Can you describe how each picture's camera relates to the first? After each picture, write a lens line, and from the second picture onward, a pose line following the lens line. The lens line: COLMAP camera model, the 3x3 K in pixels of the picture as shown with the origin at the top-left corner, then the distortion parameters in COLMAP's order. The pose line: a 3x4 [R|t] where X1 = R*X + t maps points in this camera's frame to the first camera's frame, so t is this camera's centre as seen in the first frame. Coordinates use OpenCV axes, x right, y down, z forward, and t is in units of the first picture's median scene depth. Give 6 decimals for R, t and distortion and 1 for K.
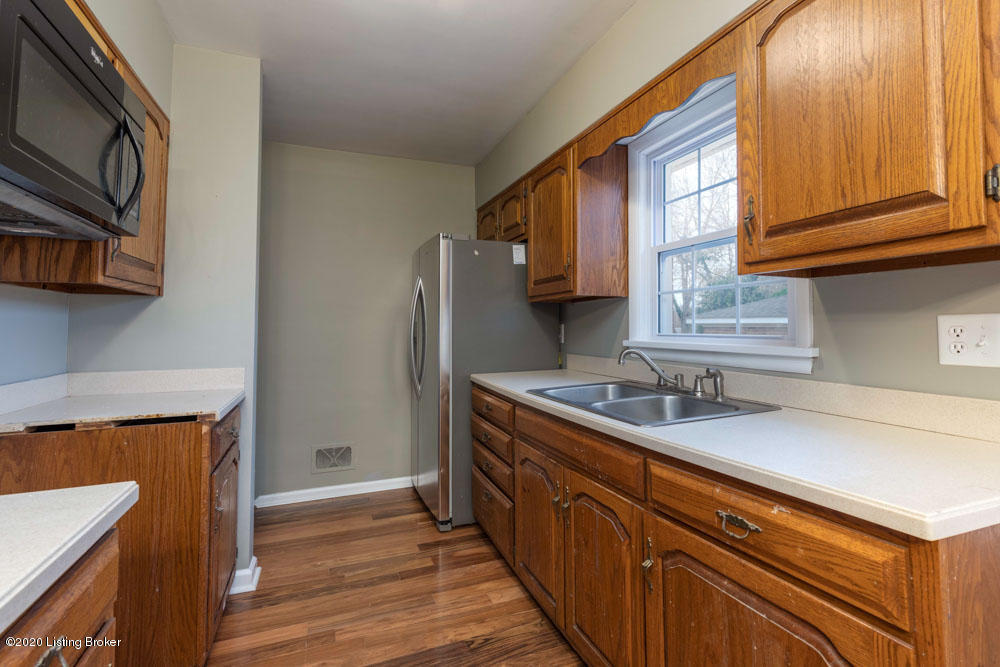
lens RADIAL K [[467.5, 0, 499.6], [0, 467.5, 312.0], [0, 0, 1]] dist [0.001026, -0.000026]
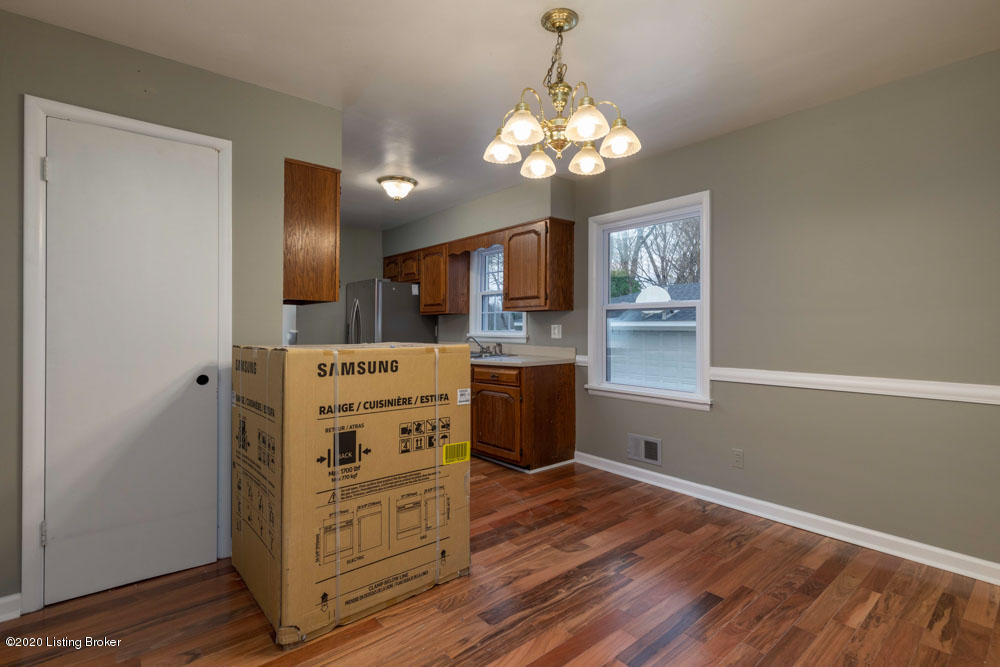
lens RADIAL K [[474.2, 0, 500.0], [0, 474.2, 333.5], [0, 0, 1]] dist [0.000403, -0.000016]
pose [[0.946997, 0.000341, 0.321243, -0.324578], [-0.014033, 0.999089, 0.040308, -0.034581], [-0.320936, -0.042679, 0.946139, -1.233691]]
